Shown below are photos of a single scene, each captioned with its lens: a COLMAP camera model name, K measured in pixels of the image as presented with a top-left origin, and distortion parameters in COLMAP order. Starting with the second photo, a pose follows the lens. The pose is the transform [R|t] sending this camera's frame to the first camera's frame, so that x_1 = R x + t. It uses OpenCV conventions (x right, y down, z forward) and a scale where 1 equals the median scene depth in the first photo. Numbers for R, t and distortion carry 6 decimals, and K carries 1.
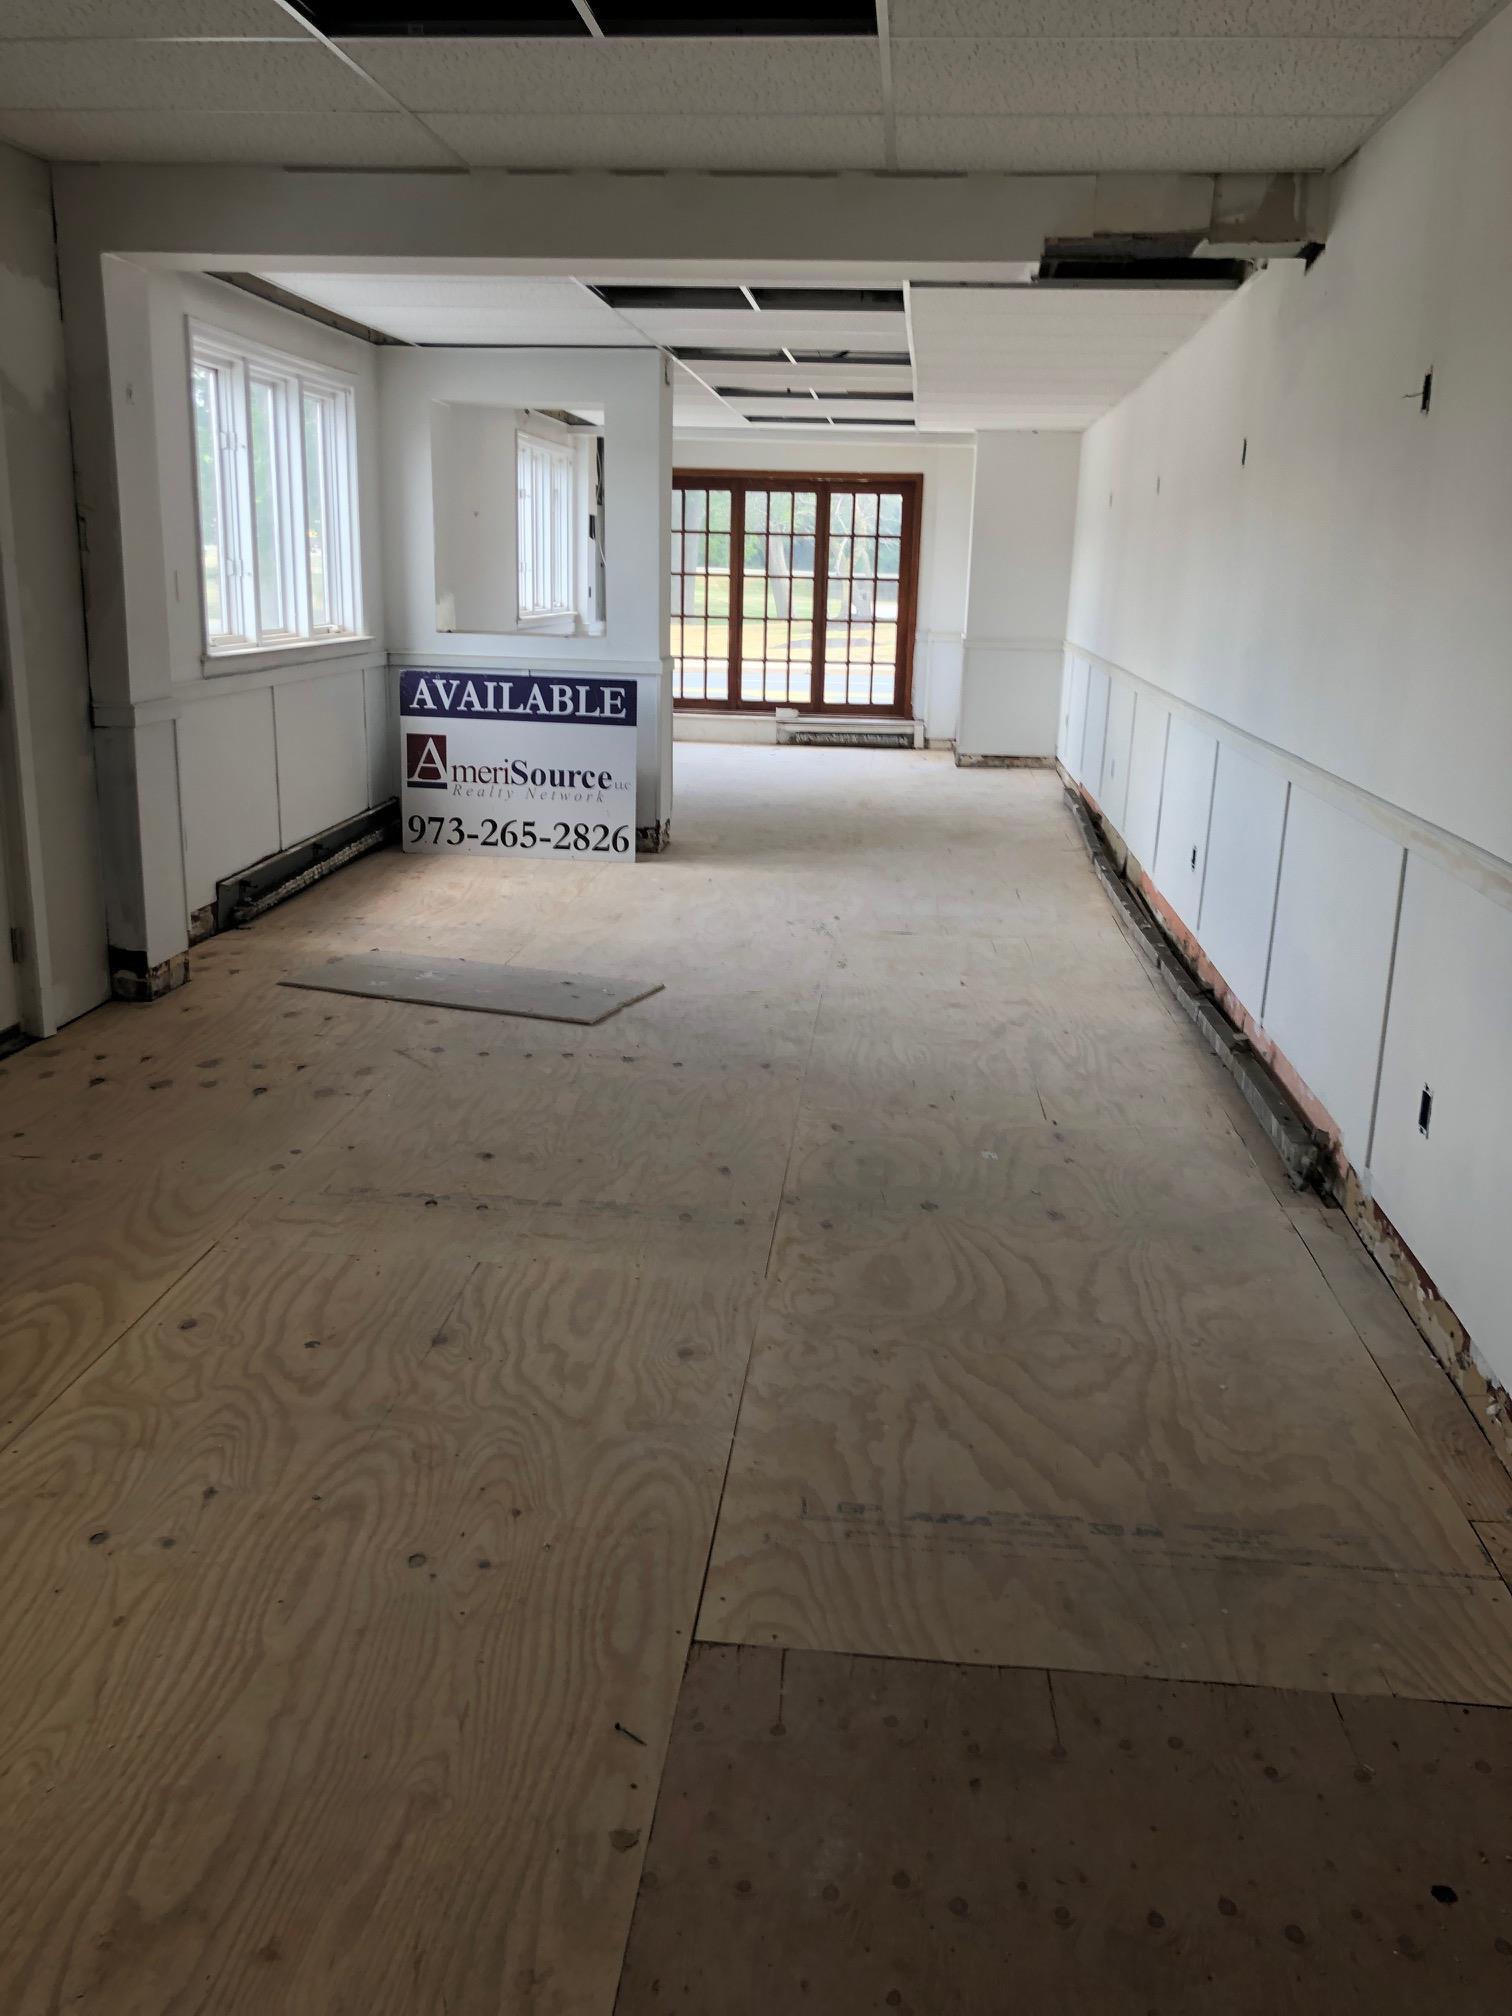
lens RADIAL K [[1635.1, 0, 765.4], [0, 1635.1, 1020.3], [0, 0, 1]] dist [0.028310, 0.000600]
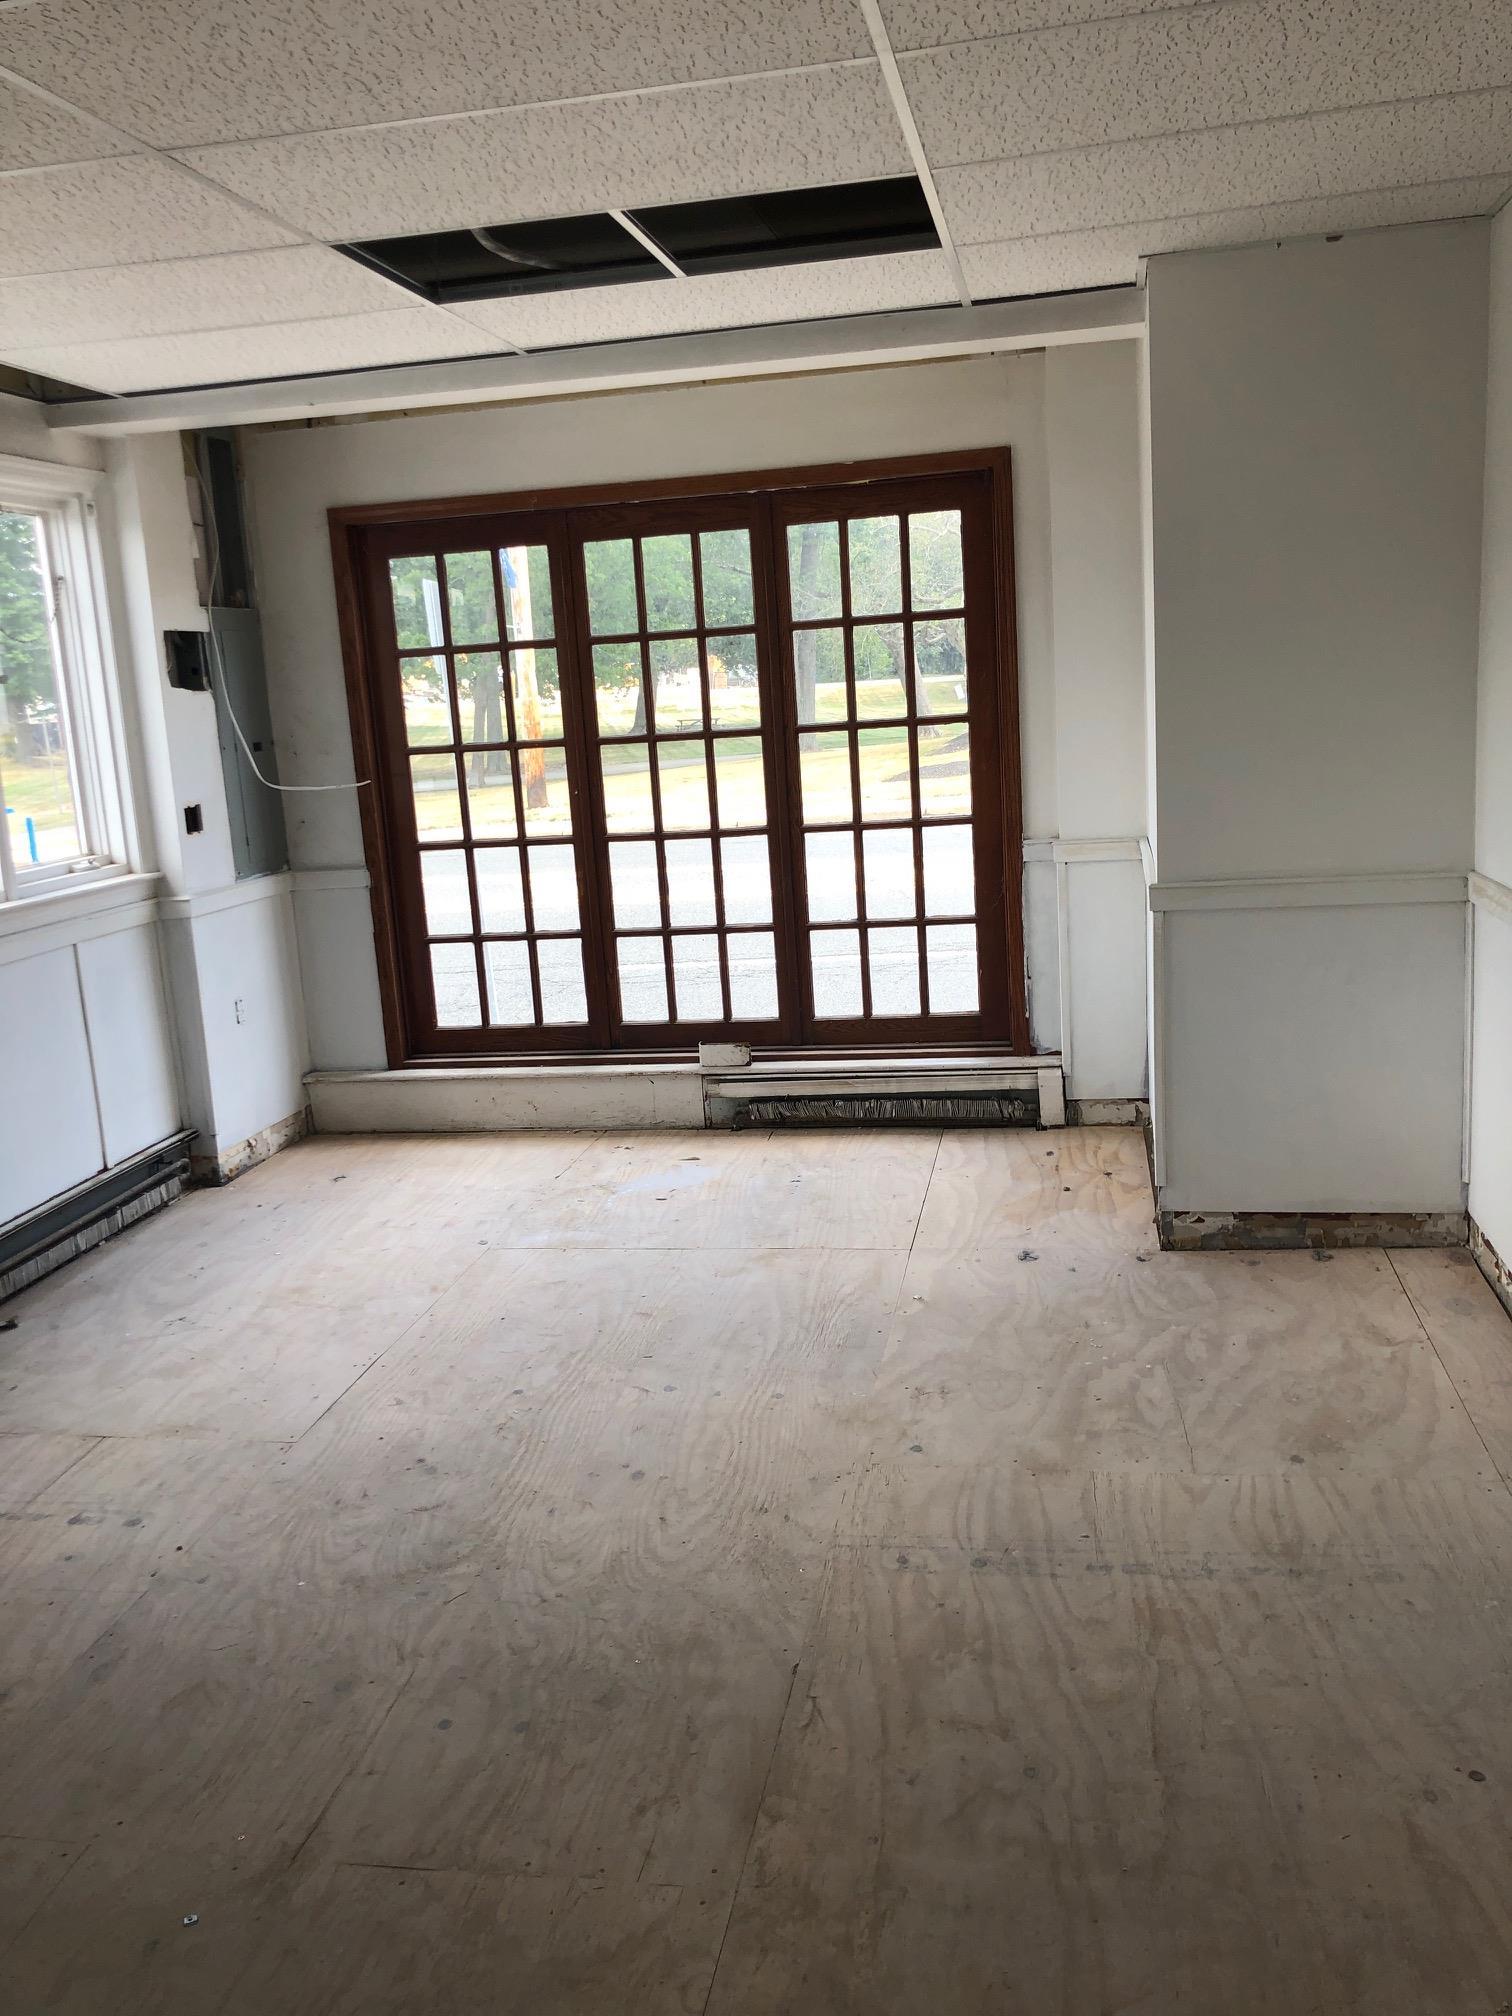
lens RADIAL K [[1635.1, 0, 740.7], [0, 1635.1, 999.3], [0, 0, 1]] dist [0.028310, 0.000600]
pose [[0.989806, -0.067651, -0.125326, 0.070823], [0.058408, 0.995394, -0.076021, -0.171186], [0.129892, 0.067926, 0.989199, 0.595797]]
